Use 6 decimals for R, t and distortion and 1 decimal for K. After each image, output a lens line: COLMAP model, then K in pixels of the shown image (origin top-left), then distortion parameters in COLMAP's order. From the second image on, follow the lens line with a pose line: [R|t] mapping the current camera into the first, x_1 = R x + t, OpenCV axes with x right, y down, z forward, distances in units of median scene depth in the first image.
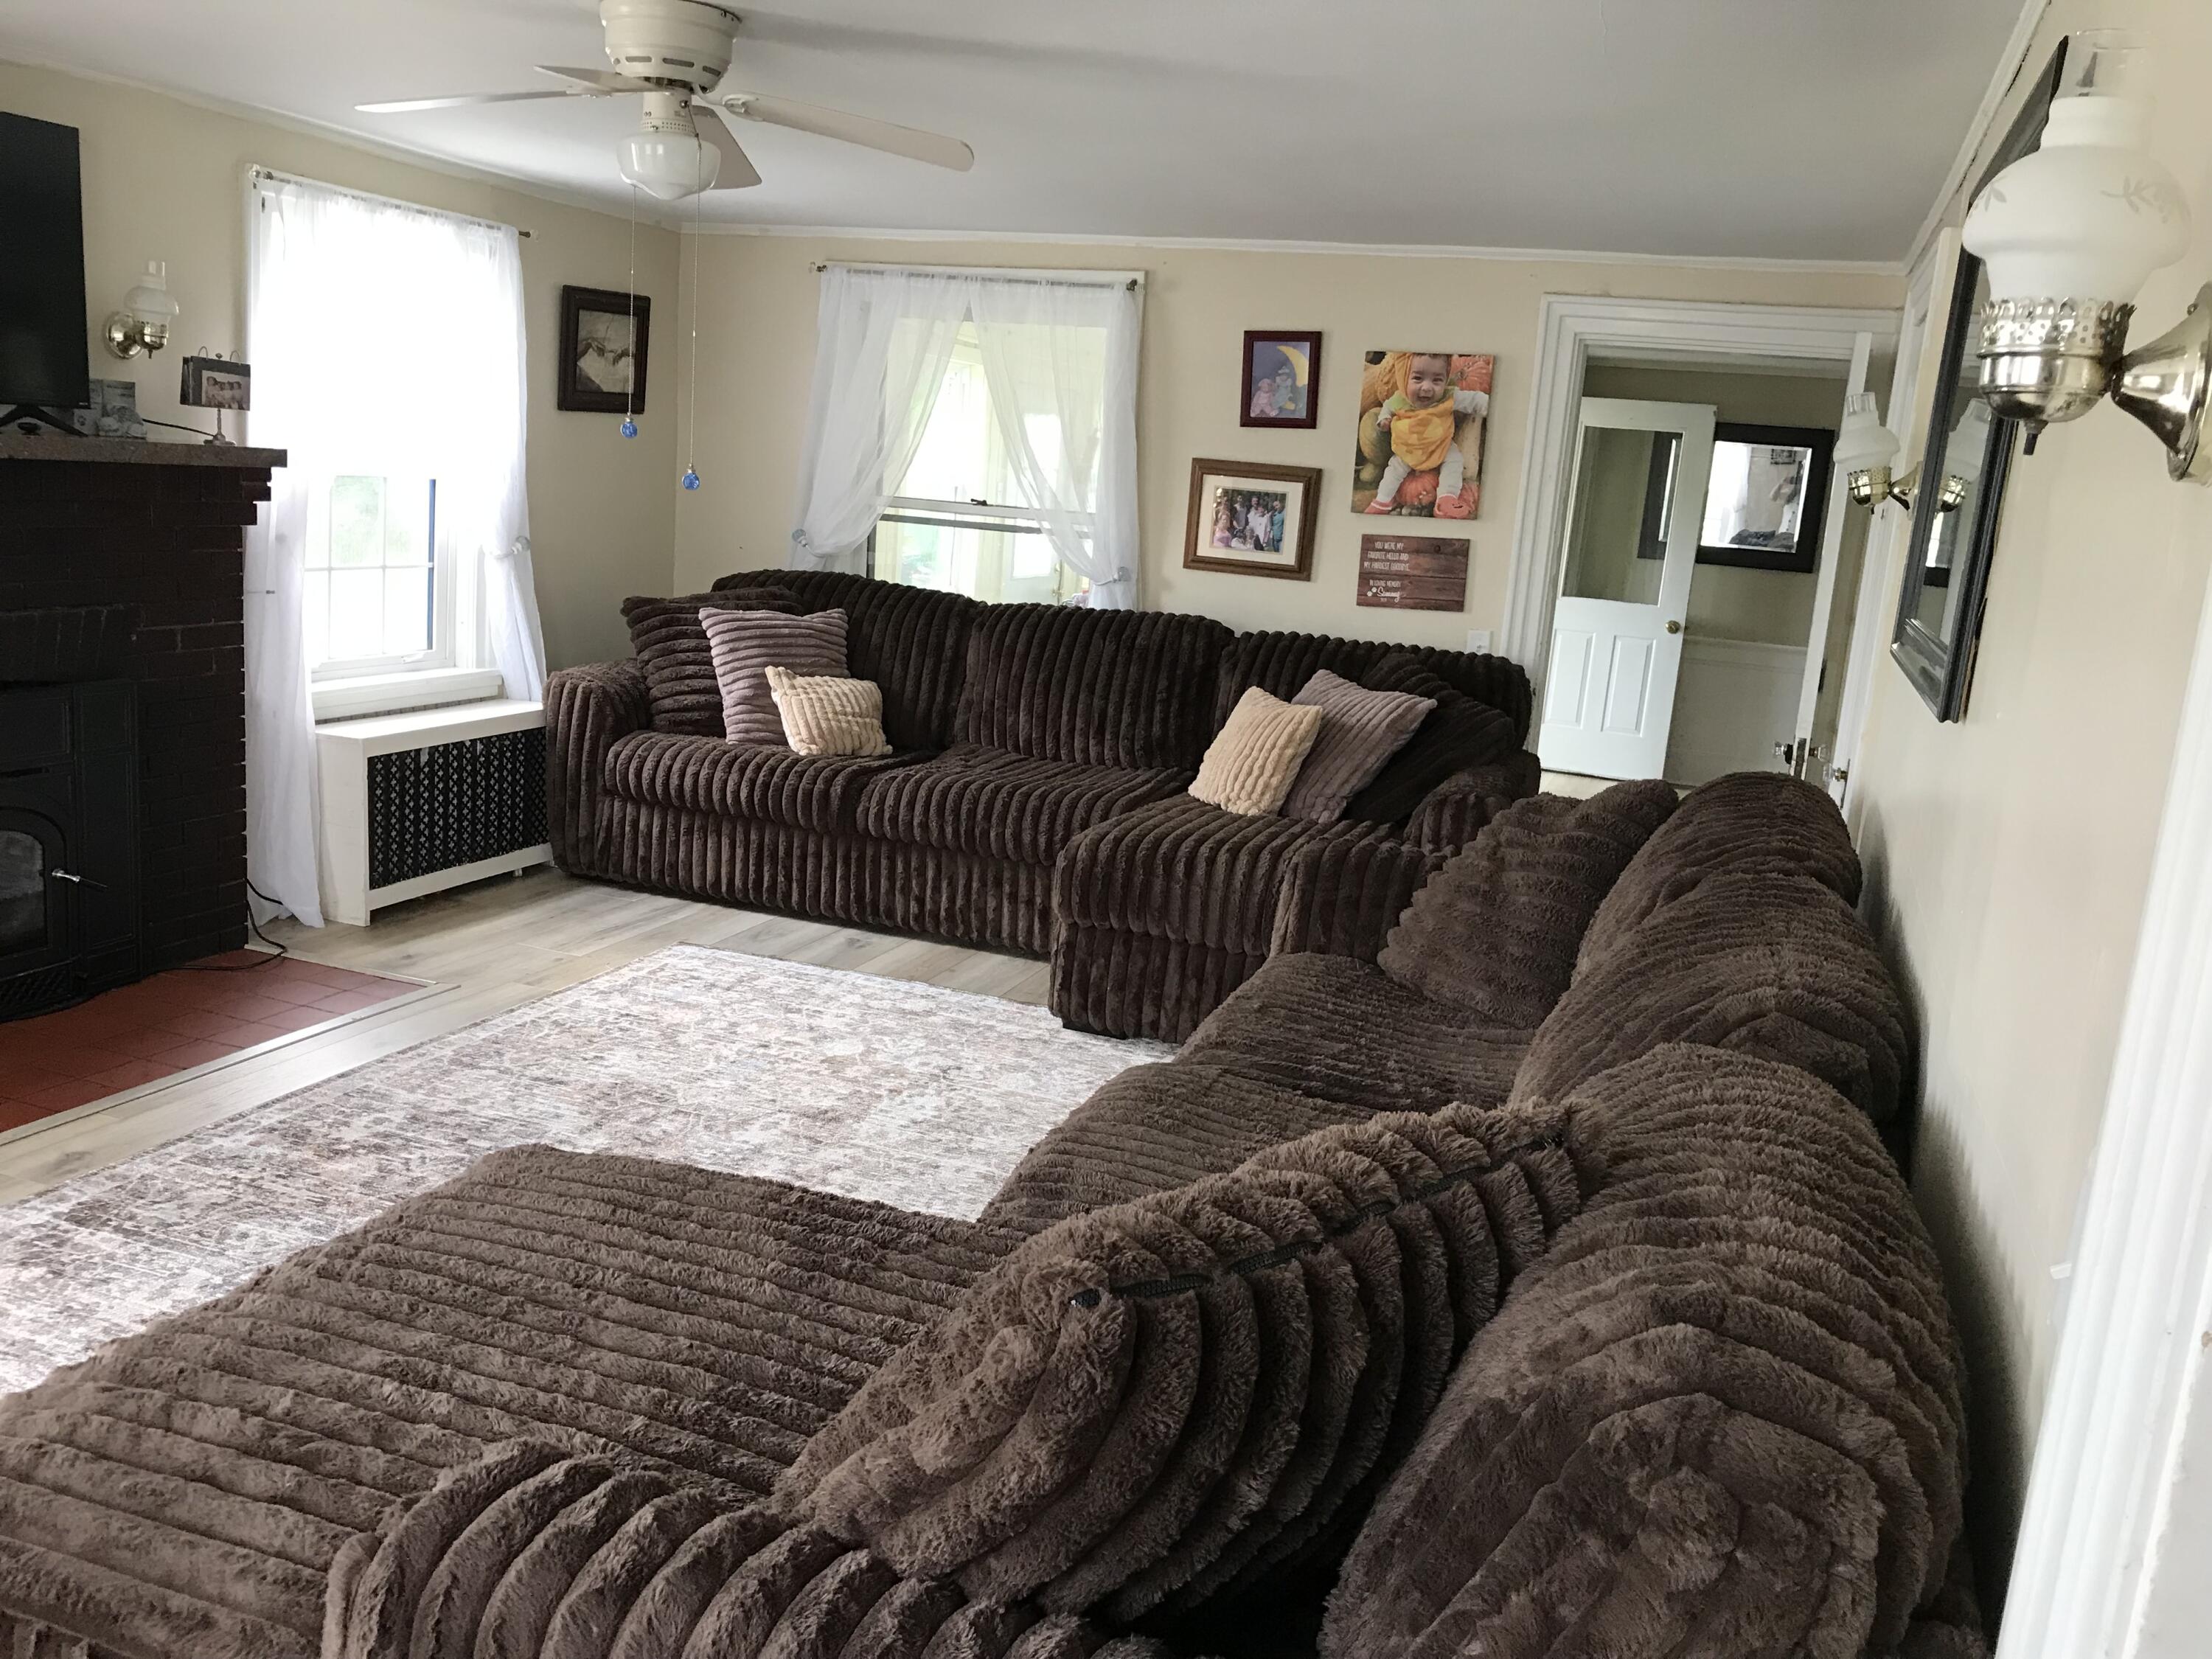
lens RADIAL K [[1816.7, 0, 1092.8], [0, 1816.7, 830.2], [0, 0, 1]] dist [0.056657, -0.063841]
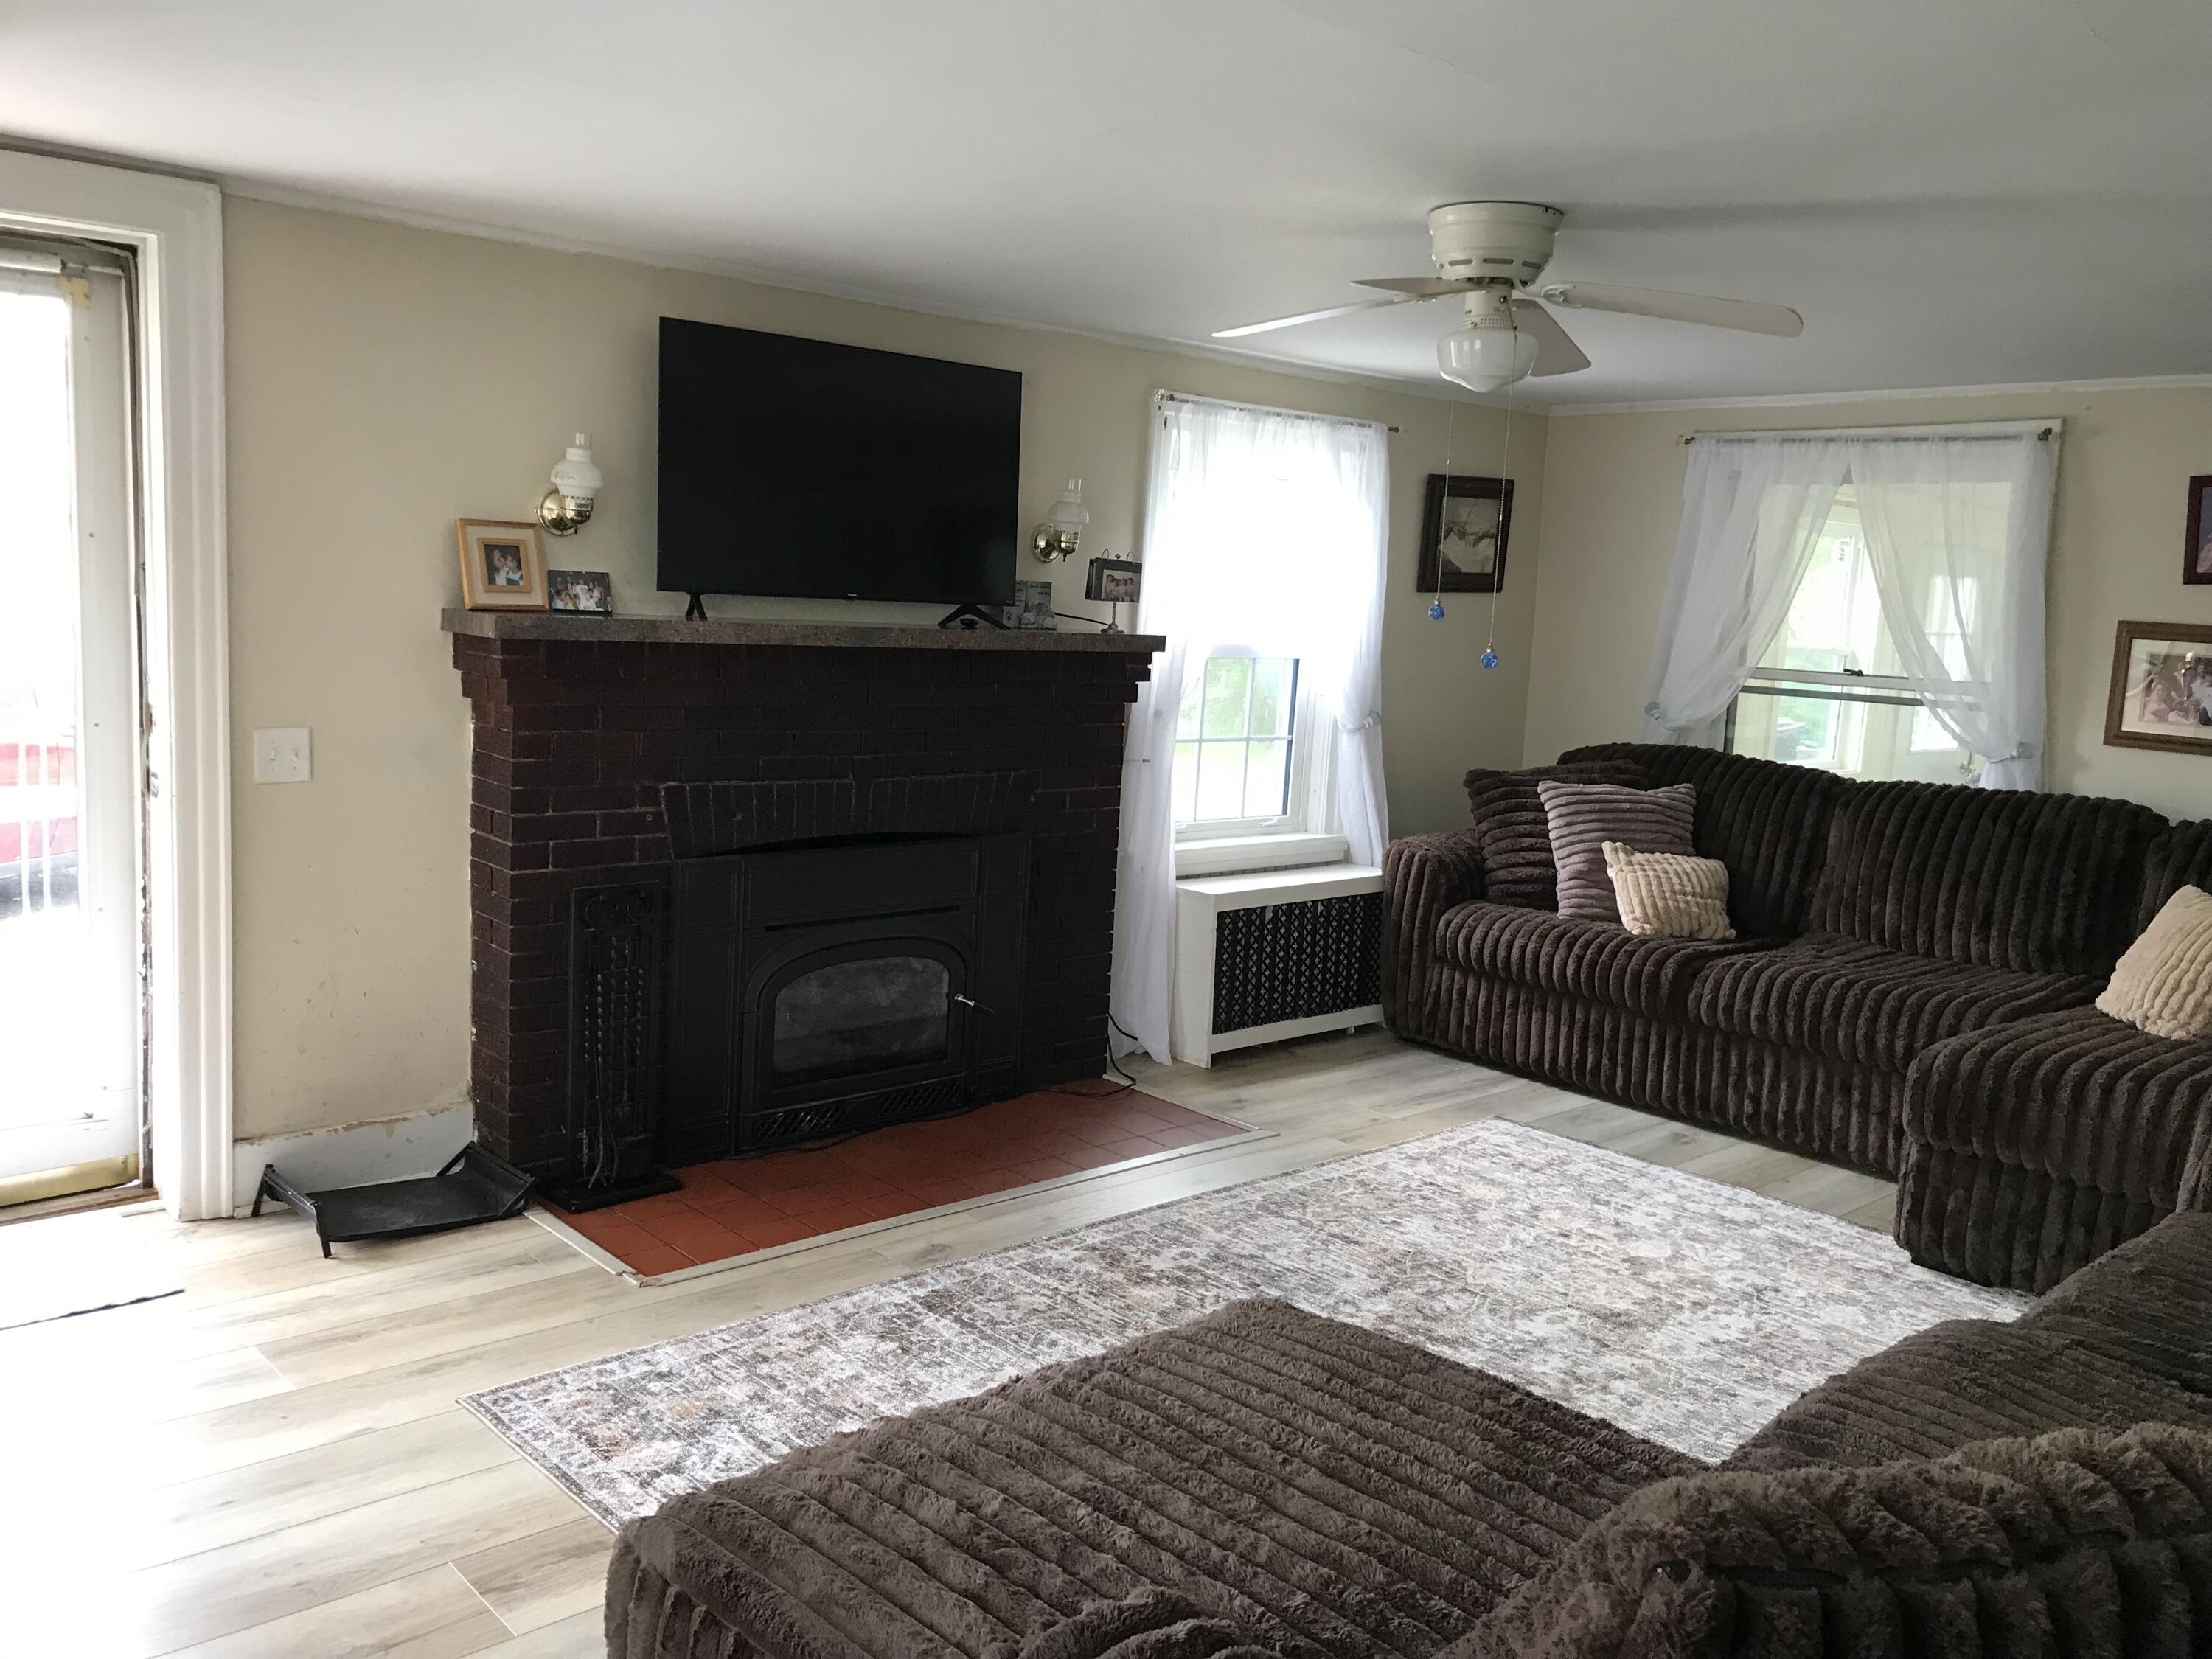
lens RADIAL K [[1816.7, 0, 1085.5], [0, 1816.7, 822.5], [0, 0, 1]] dist [0.056657, -0.063841]
pose [[0.885164, 0.030658, -0.464268, 0.031886], [-0.075270, 0.994119, -0.077860, -0.003234], [0.459150, 0.103864, 0.882266, 0.008119]]
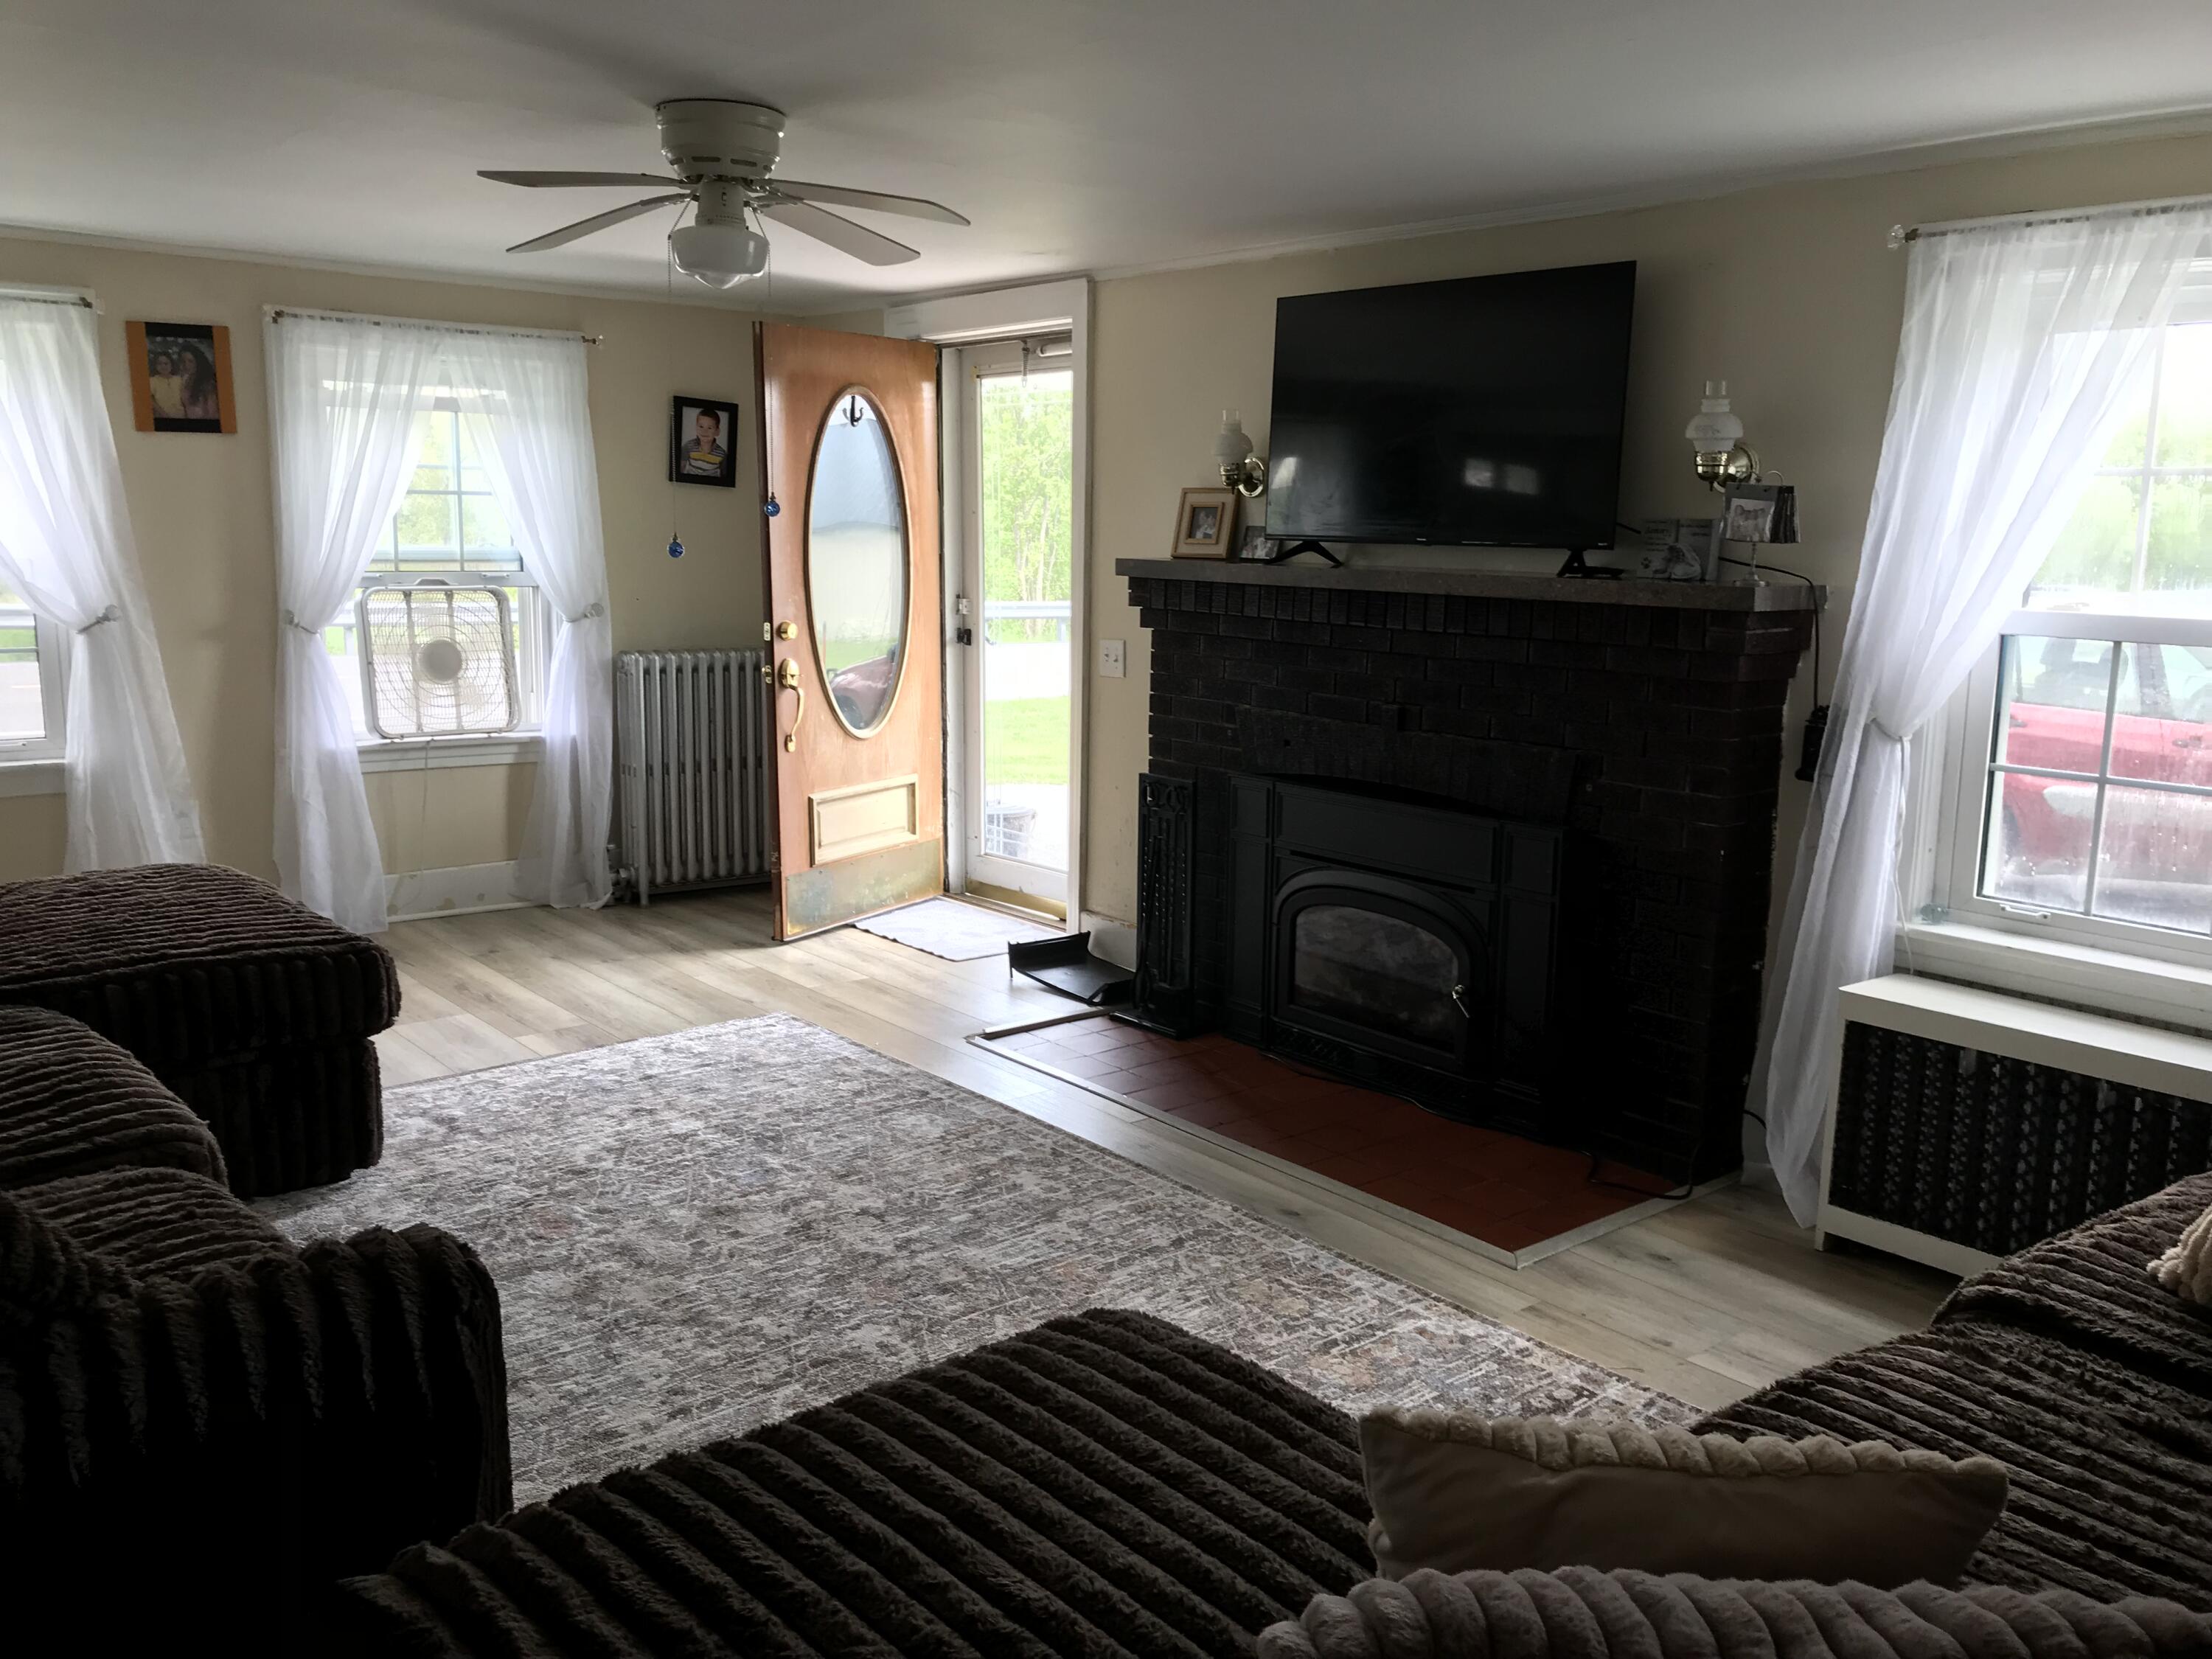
lens RADIAL K [[1816.7, 0, 1094.8], [0, 1816.7, 839.2], [0, 0, 1]] dist [0.056657, -0.063841]
pose [[-0.501362, 0.064558, -0.862826, 0.349796], [-0.228399, 0.951967, 0.203944, -0.181434], [0.834548, 0.299319, -0.462535, 1.048240]]
